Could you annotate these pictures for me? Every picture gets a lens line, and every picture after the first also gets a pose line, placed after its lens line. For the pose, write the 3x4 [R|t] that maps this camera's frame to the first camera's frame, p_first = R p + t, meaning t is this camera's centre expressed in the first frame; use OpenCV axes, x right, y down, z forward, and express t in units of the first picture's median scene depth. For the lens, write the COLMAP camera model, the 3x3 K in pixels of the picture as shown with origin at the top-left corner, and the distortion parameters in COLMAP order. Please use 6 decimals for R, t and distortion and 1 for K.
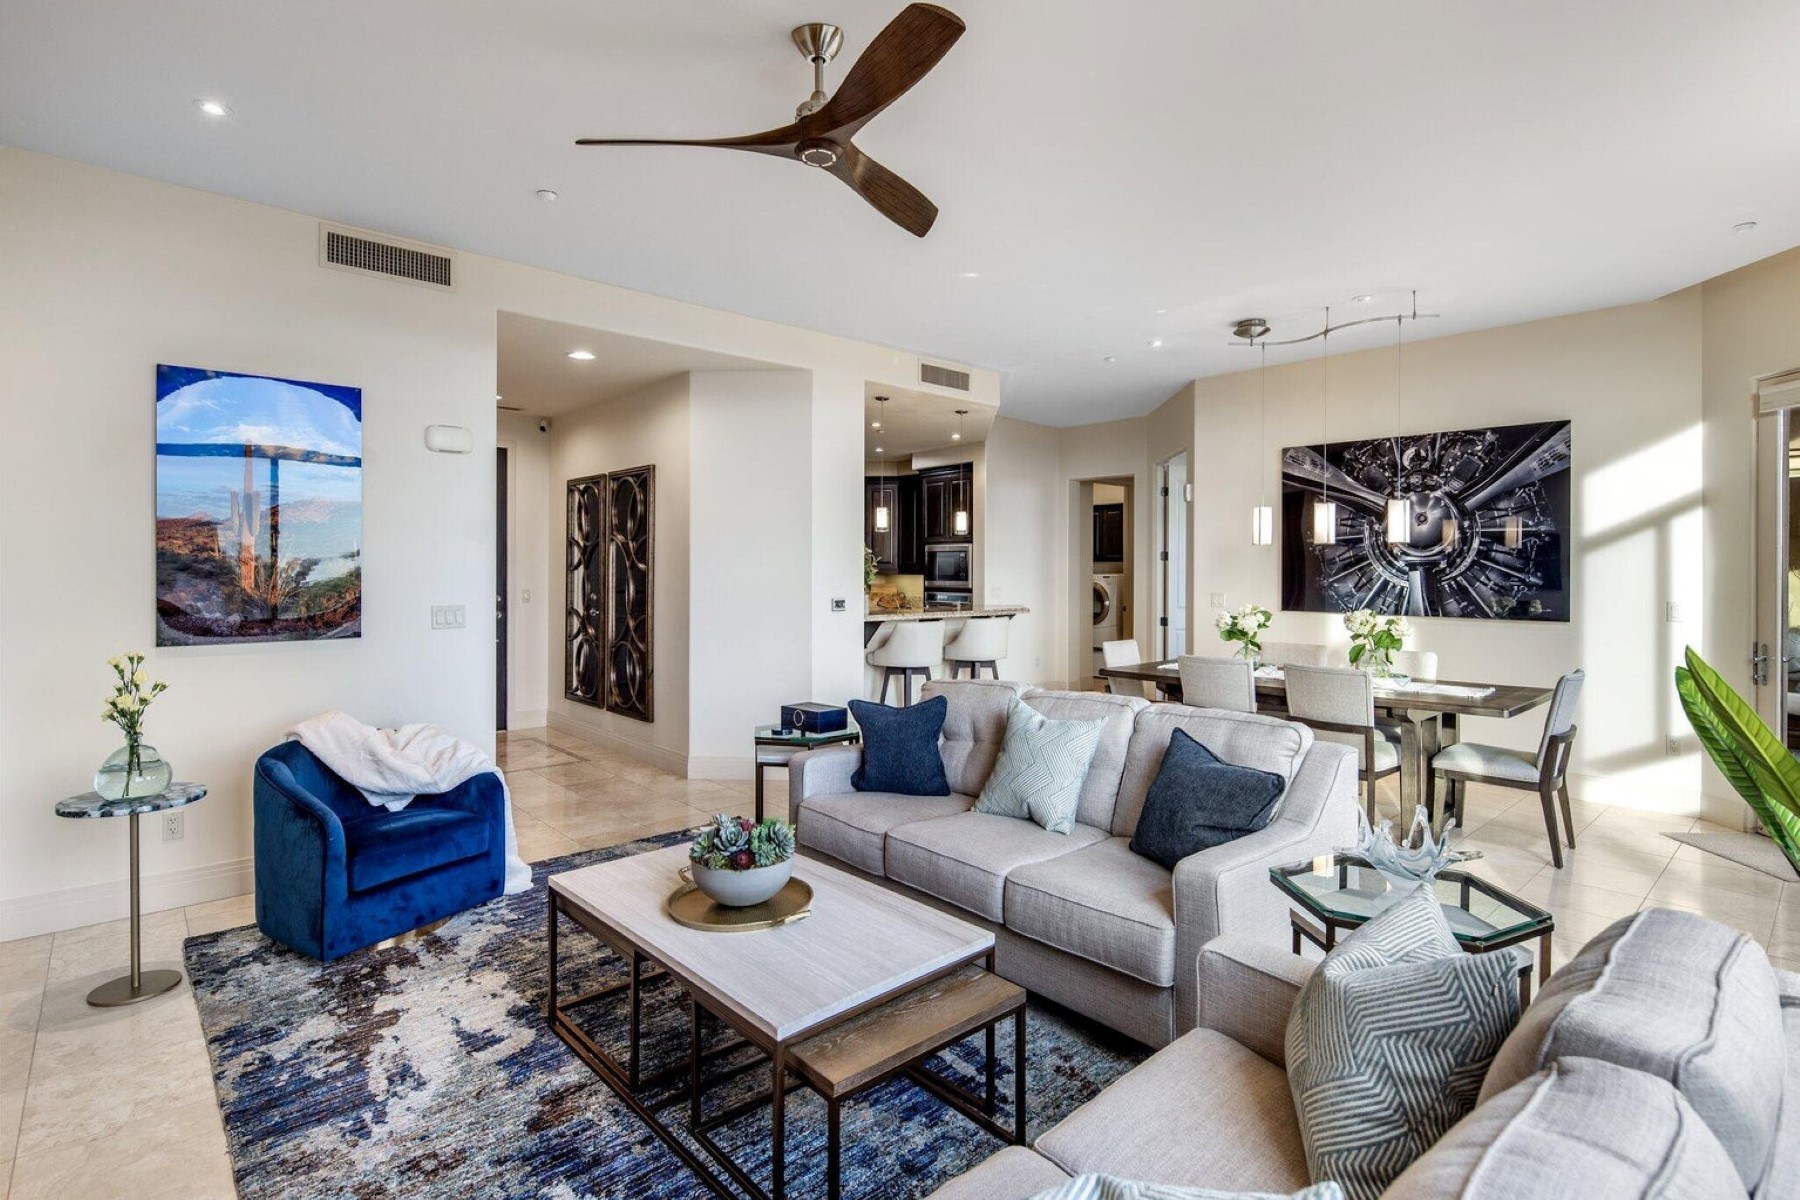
lens RADIAL K [[865.6, 0, 896.3], [0, 865.6, 569.5], [0, 0, 1]] dist [-0.001620, -0.001034]
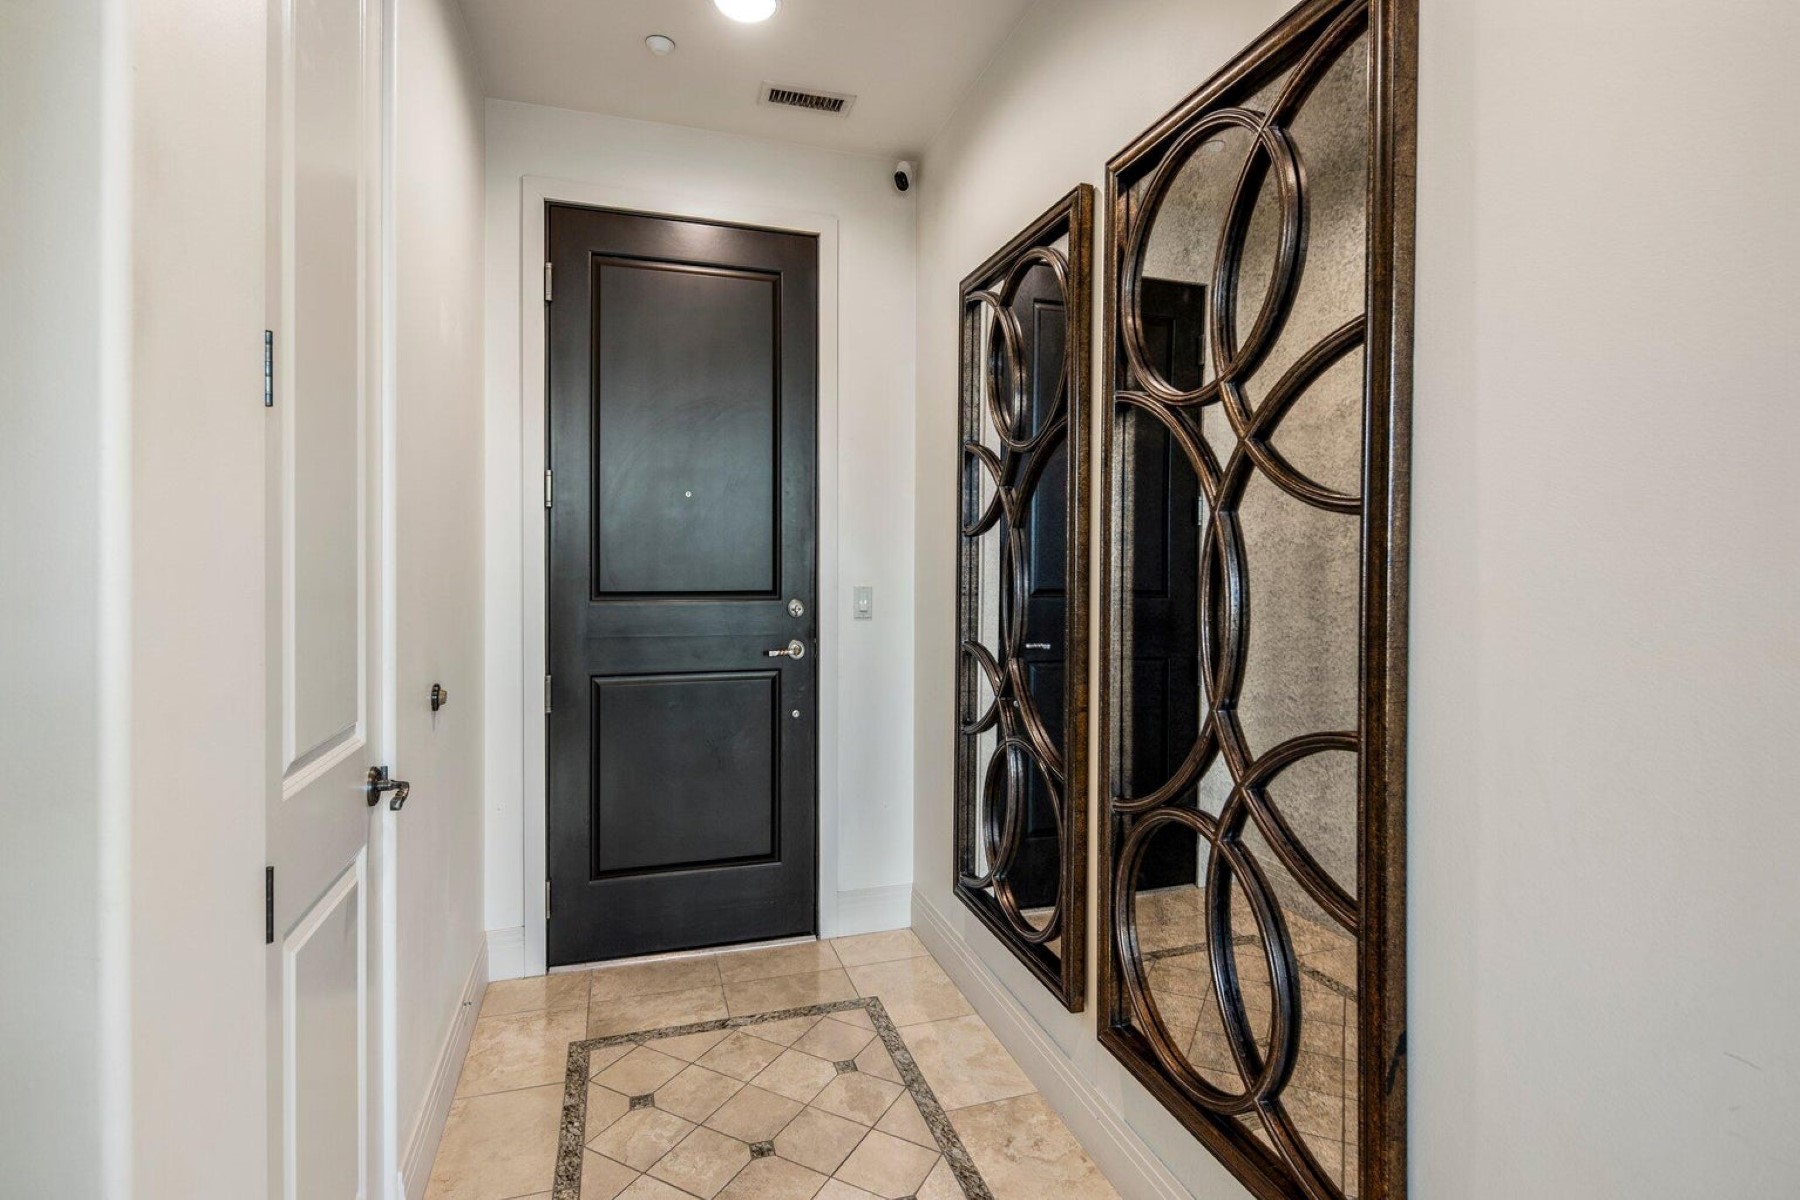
lens RADIAL K [[865.6, 0, 896.3], [0, 865.6, 569.5], [0, 0, 1]] dist [-0.001620, -0.001034]
pose [[0.909472, 0.003059, -0.415754, -0.257904], [-0.000452, 0.999980, 0.006370, 0.013197], [0.415765, -0.005605, 0.909455, 0.669710]]
